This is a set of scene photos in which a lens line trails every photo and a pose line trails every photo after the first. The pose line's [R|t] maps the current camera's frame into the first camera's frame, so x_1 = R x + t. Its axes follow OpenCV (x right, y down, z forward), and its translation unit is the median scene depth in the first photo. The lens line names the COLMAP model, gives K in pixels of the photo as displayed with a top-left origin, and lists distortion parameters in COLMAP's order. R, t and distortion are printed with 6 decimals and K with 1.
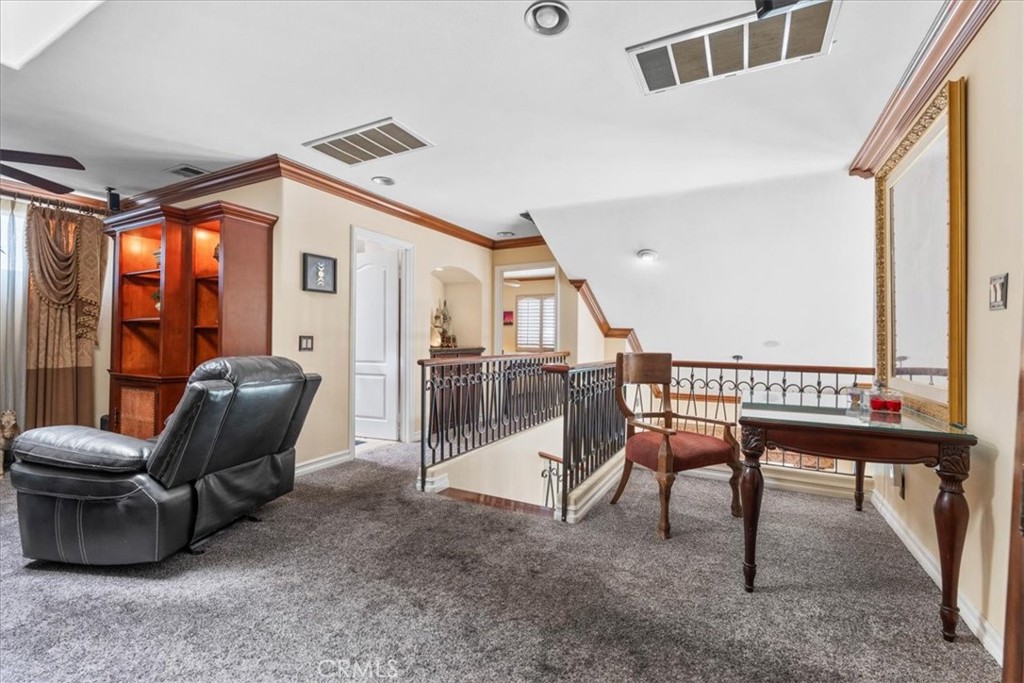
lens RADIAL K [[447.6, 0, 511.4], [0, 447.6, 342.8], [0, 0, 1]] dist [-0.000865, 0.000475]
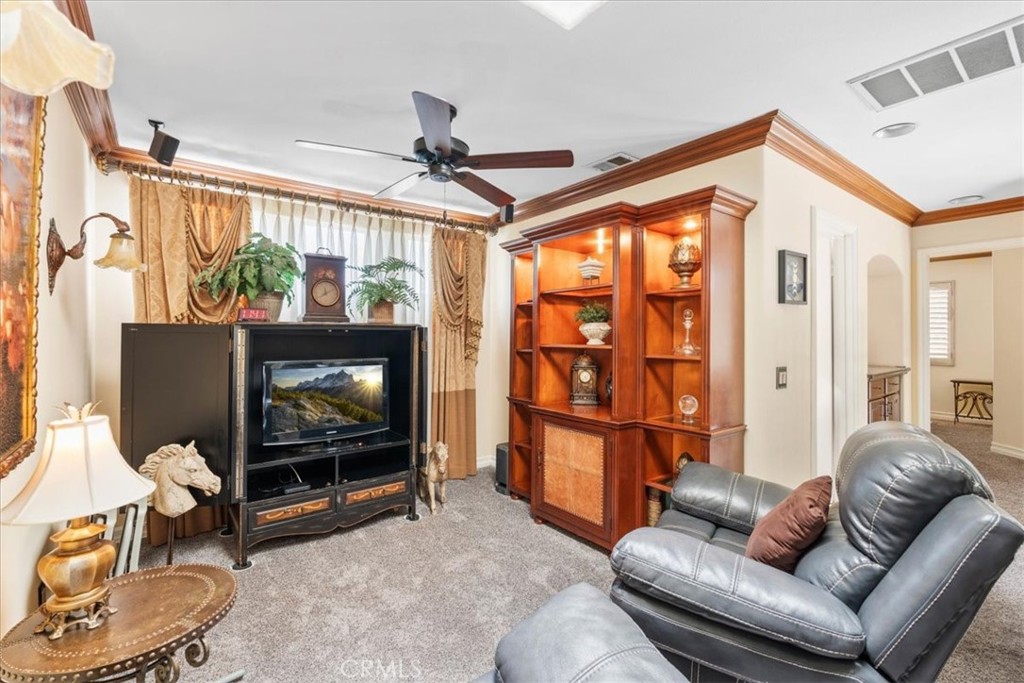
lens RADIAL K [[447.6, 0, 505.8], [0, 447.6, 335.1], [0, 0, 1]] dist [-0.000865, 0.000475]
pose [[0.911161, -0.009598, -0.411939, -0.532951], [0.007158, 0.999947, -0.007465, -0.060666], [0.411988, 0.003853, 0.911181, 0.167904]]
